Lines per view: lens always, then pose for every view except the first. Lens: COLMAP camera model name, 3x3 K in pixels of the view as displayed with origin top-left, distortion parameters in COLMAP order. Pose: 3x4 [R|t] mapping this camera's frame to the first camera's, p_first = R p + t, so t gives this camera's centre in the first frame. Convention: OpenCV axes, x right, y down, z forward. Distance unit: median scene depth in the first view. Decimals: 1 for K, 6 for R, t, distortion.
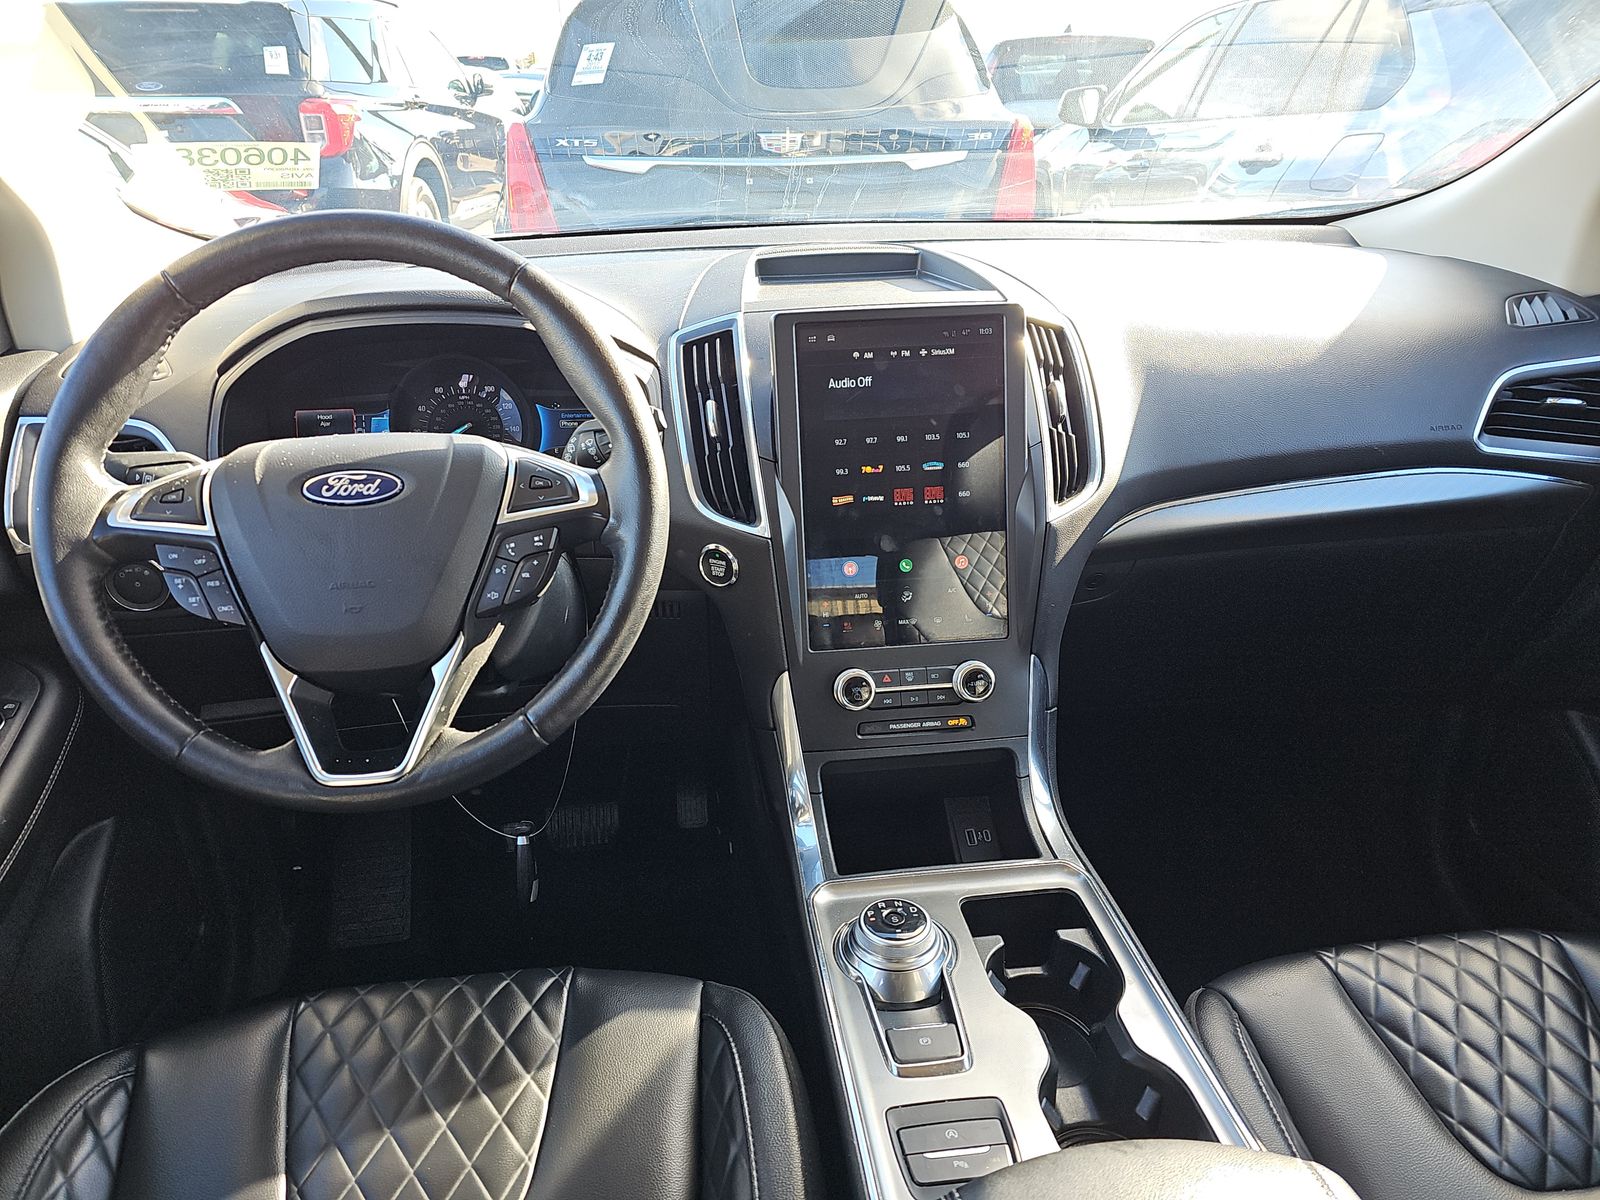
lens RADIAL K [[1066.7, 0, 804.4], [0, 1066.7, 610.1], [0, 0, 1]] dist [0.058465, -0.086365]
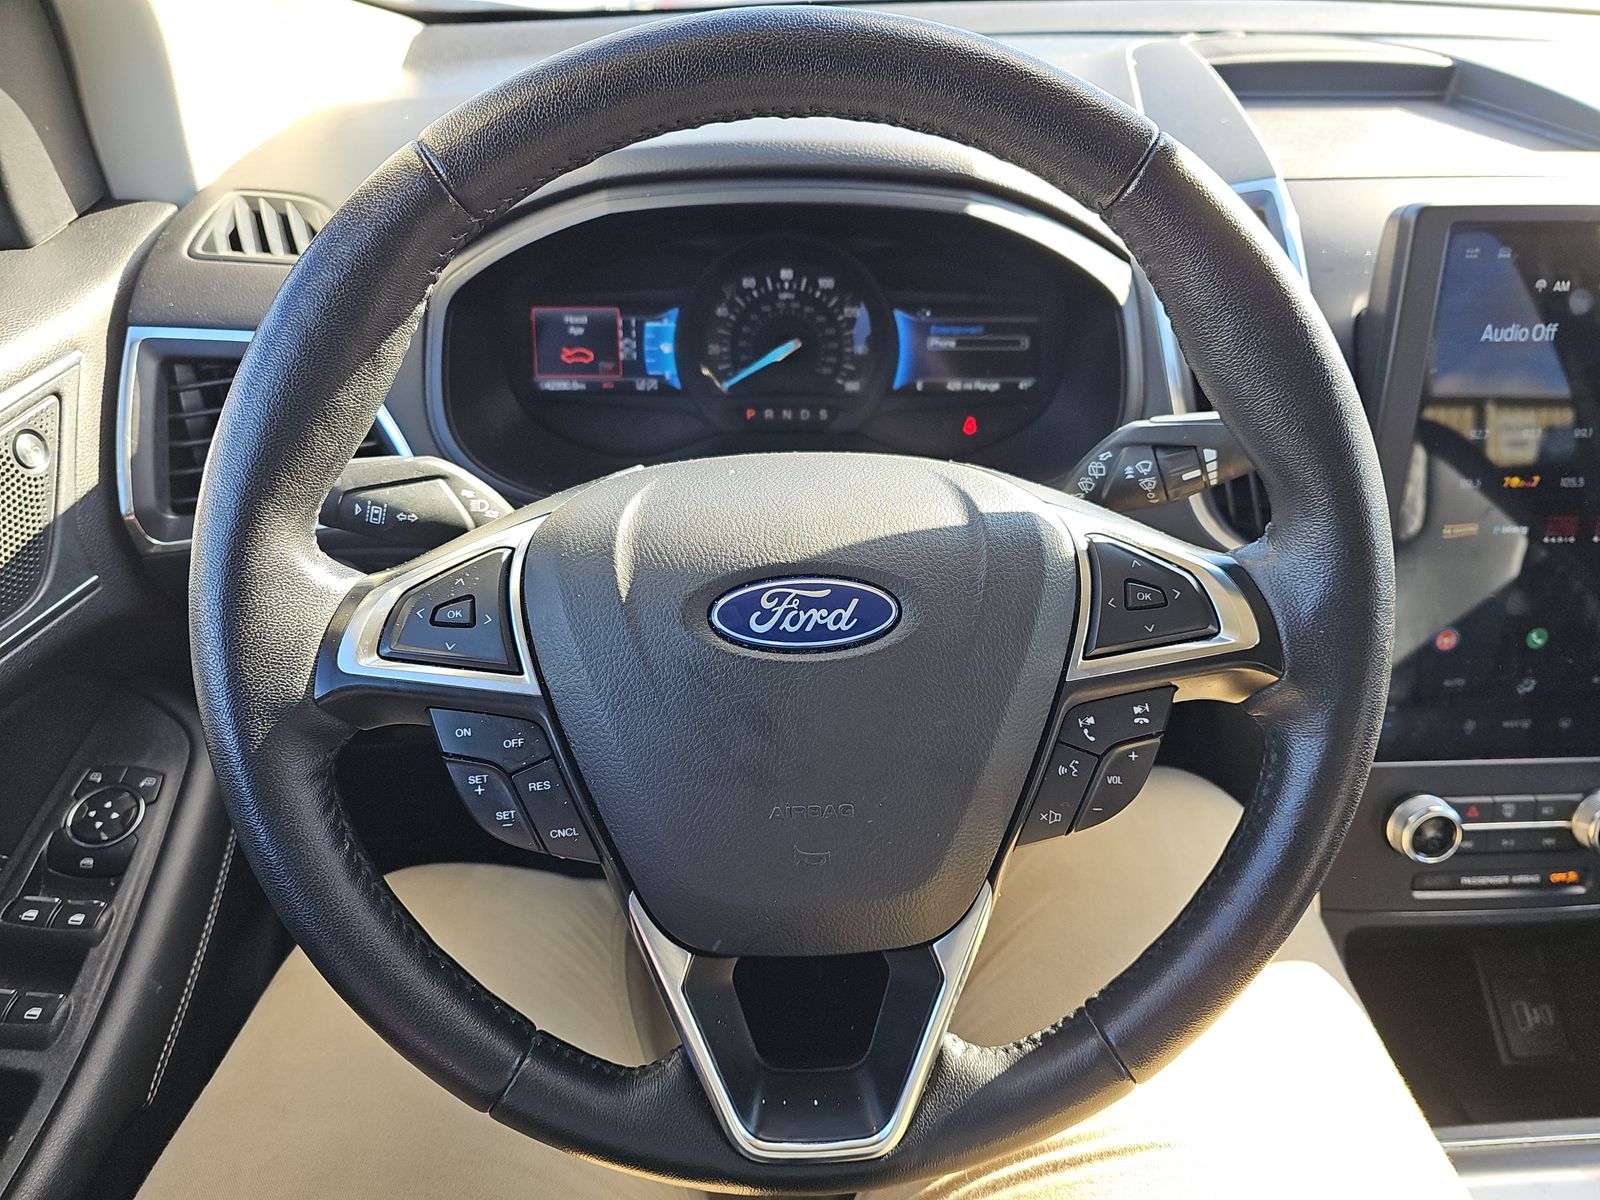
lens RADIAL K [[1066.7, 0, 804.4], [0, 1066.7, 610.1], [0, 0, 1]] dist [0.058465, -0.086365]
pose [[0.996347, 0.063248, -0.057378, -0.387935], [-0.050859, 0.979231, 0.196265, -0.211601], [0.068600, -0.192630, 0.978871, 0.505621]]
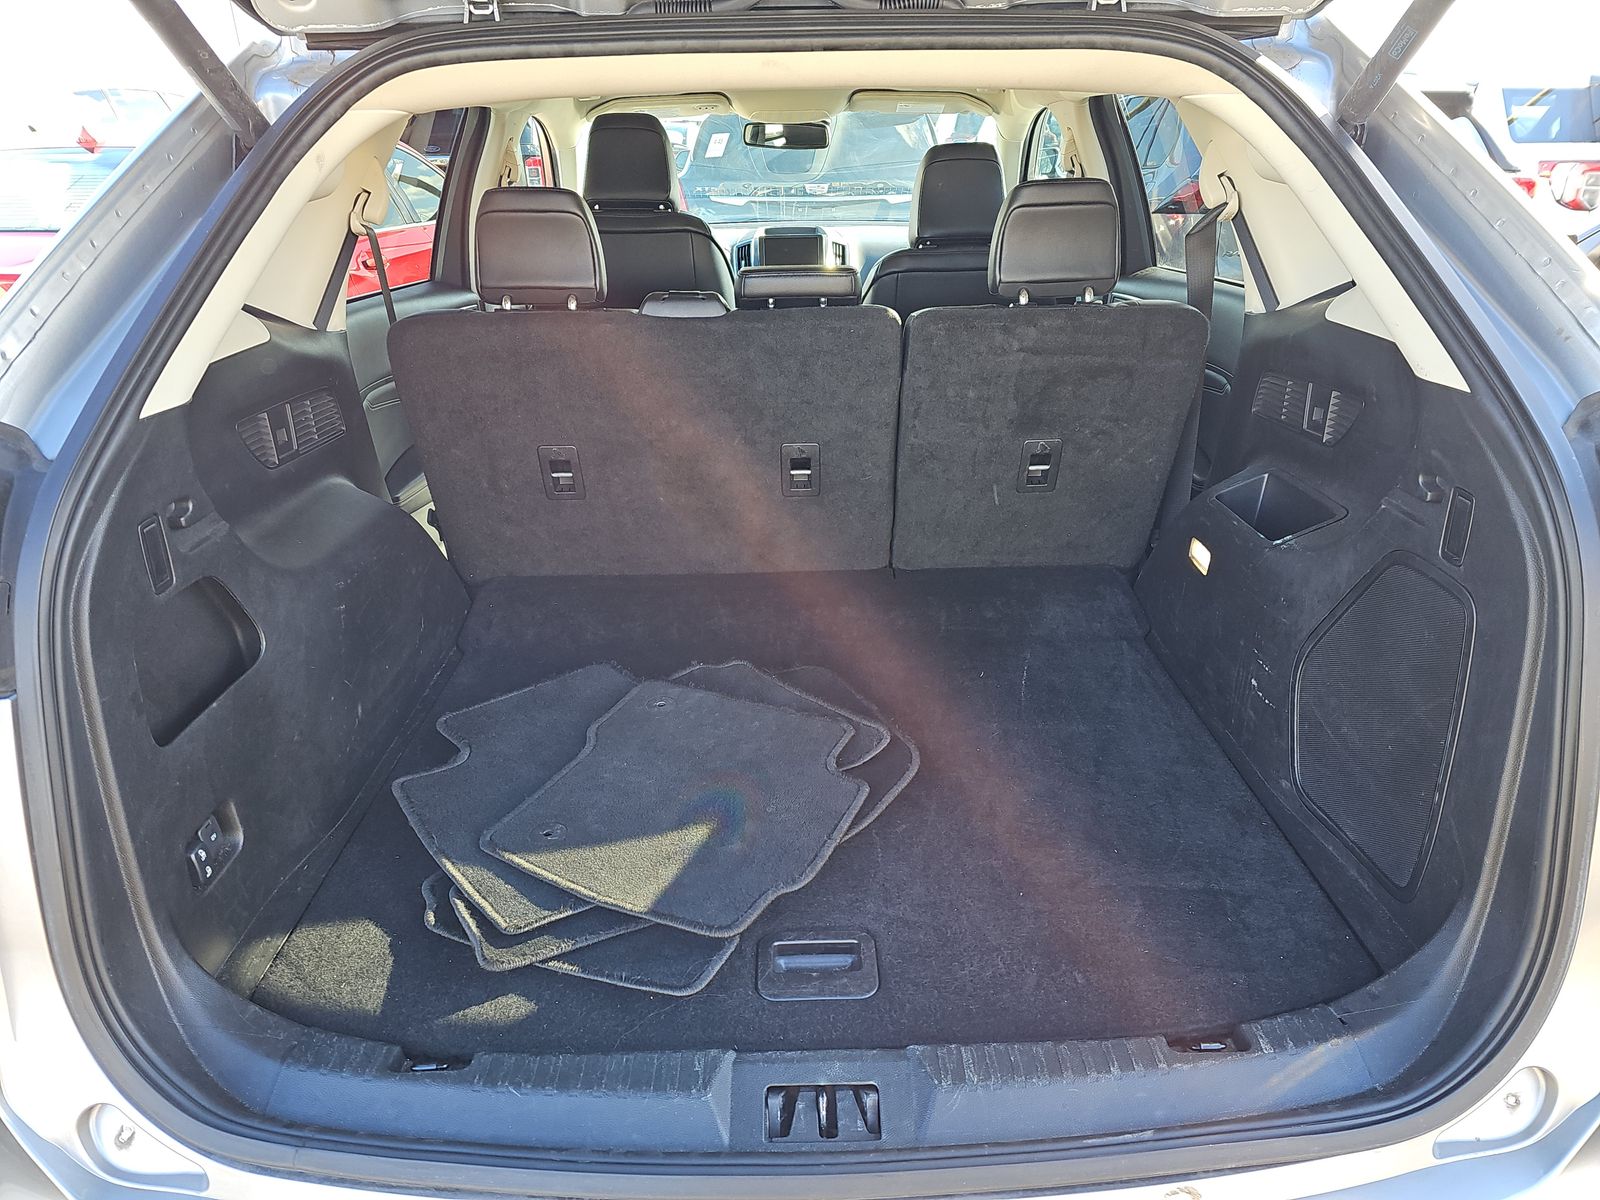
lens RADIAL K [[1066.7, 0, 804.4], [0, 1066.7, 610.1], [0, 0, 1]] dist [0.058465, -0.086365]
pose [[0.994806, 0.036017, -0.095201, 0.662566], [-0.038957, 0.998814, -0.029205, 1.419966], [0.094036, 0.032762, 0.995030, -3.377785]]
